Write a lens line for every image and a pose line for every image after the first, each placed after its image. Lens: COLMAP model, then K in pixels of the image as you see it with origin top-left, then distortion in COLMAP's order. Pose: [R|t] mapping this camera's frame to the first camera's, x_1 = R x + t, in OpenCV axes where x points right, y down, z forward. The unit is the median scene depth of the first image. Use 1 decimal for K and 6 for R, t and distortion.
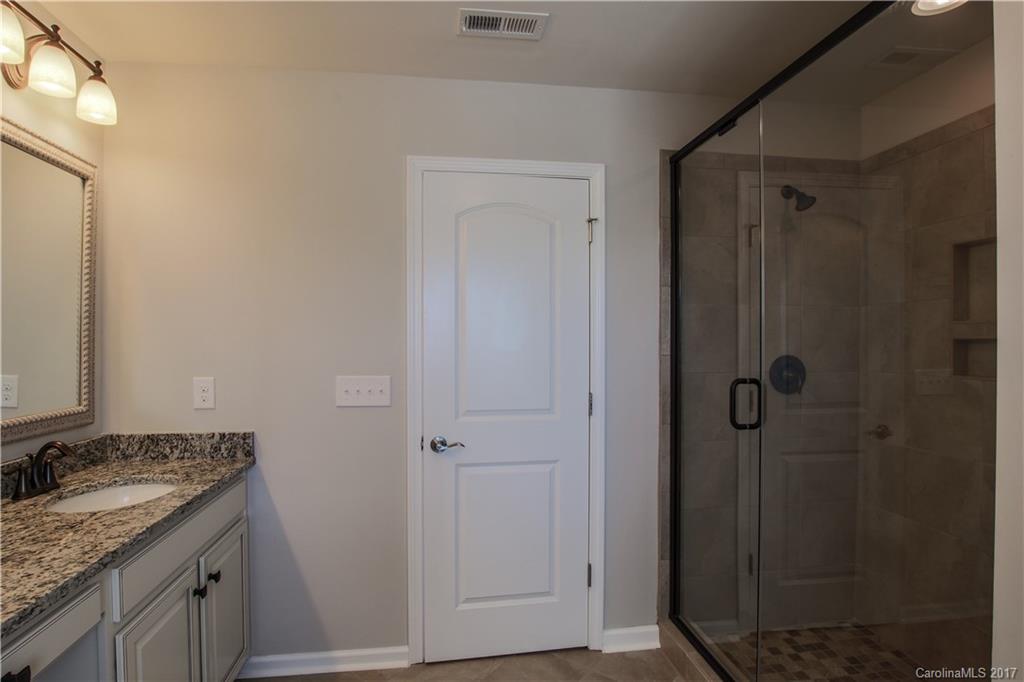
lens RADIAL K [[534.8, 0, 510.1], [0, 534.8, 343.3], [0, 0, 1]] dist [-0.031329, 0.003135]
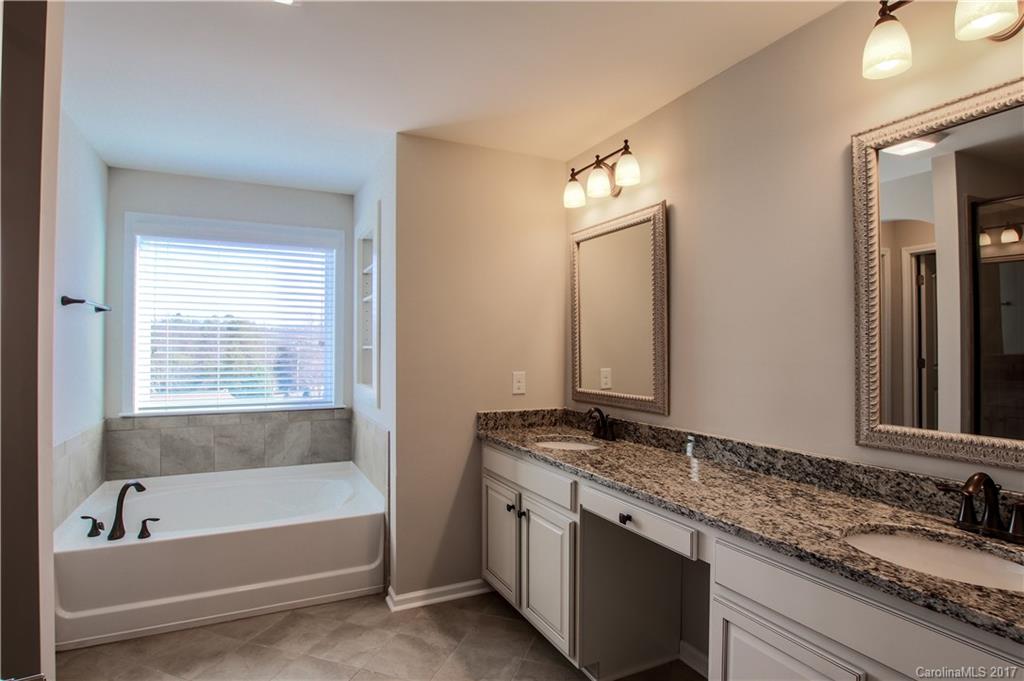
lens RADIAL K [[534.8, 0, 512.0], [0, 534.8, 342.1], [0, 0, 1]] dist [-0.031329, 0.003135]
pose [[-0.954367, -0.005749, -0.298580, 0.031833], [-0.002123, 0.999920, -0.012467, 0.005456], [0.298628, -0.011264, -0.954303, 1.598213]]
